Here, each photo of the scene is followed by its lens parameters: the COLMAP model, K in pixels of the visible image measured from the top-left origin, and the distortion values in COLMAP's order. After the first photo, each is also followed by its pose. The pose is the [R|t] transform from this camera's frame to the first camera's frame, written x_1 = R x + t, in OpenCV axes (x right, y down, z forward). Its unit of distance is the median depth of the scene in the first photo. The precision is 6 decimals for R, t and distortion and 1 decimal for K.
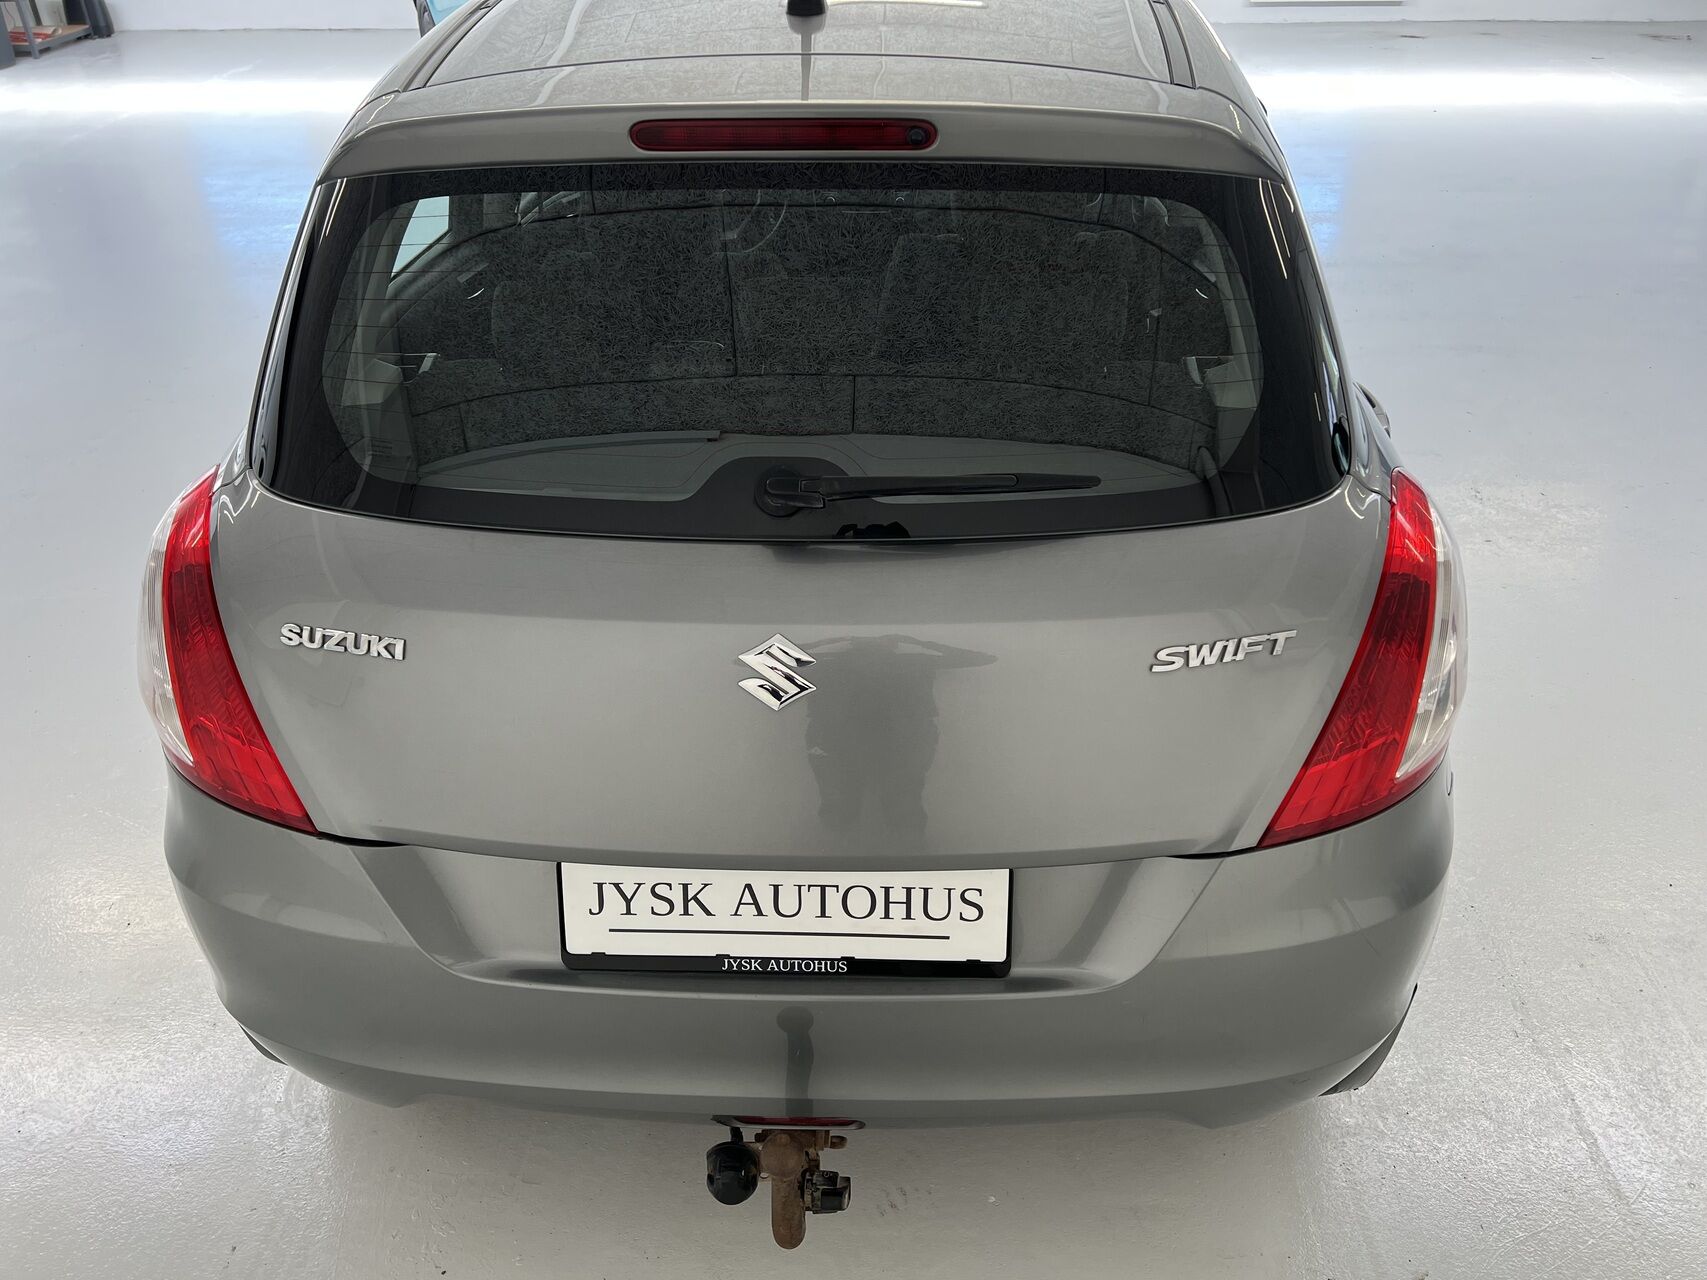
lens RADIAL K [[1330.8, 0, 877.9], [0, 1330.8, 632.5], [0, 0, 1]] dist [0.040957, -0.006838]
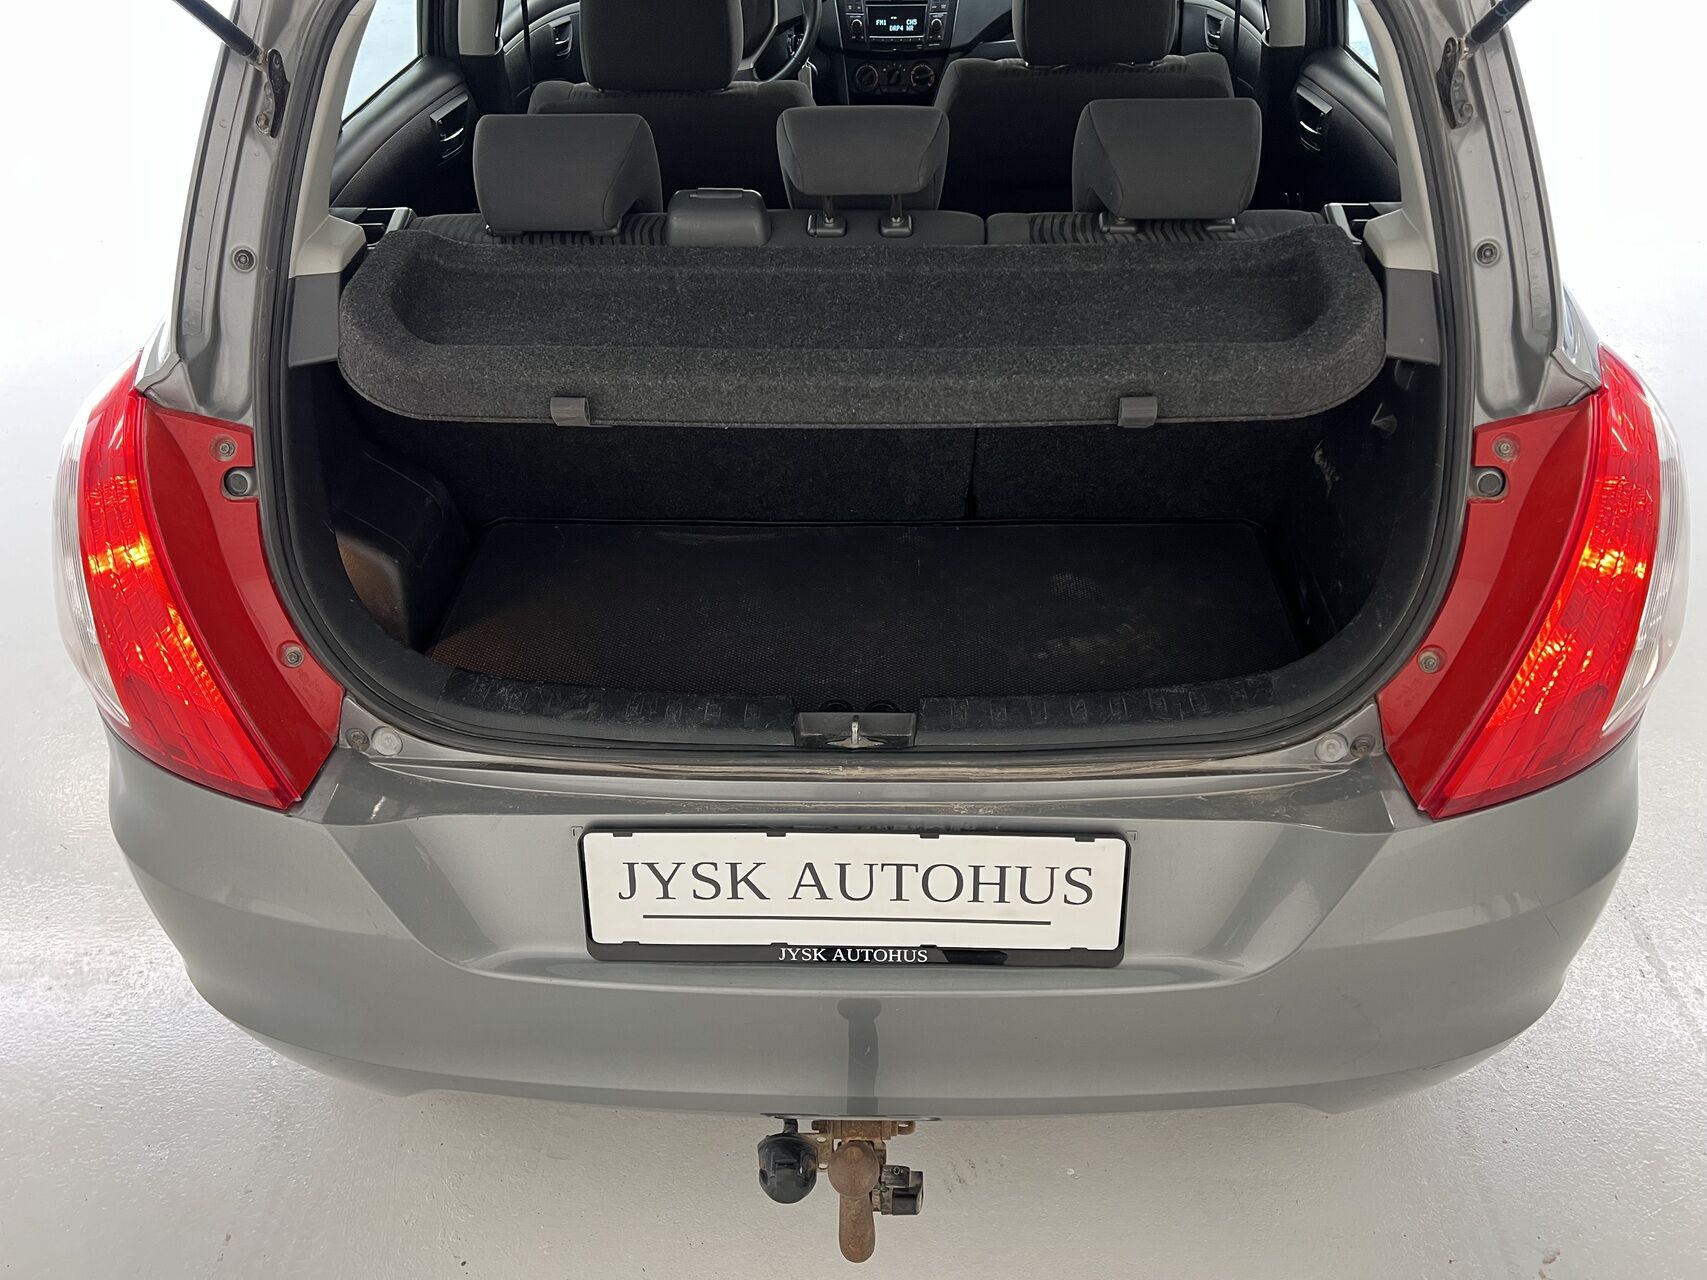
lens RADIAL K [[1330.8, 0, 877.9], [0, 1330.8, 632.5], [0, 0, 1]] dist [0.040957, -0.006838]
pose [[0.999965, -0.008289, -0.000812, -0.051948], [0.008328, 0.994465, 0.104735, -0.040209], [-0.000060, -0.104738, 0.994500, 0.186812]]
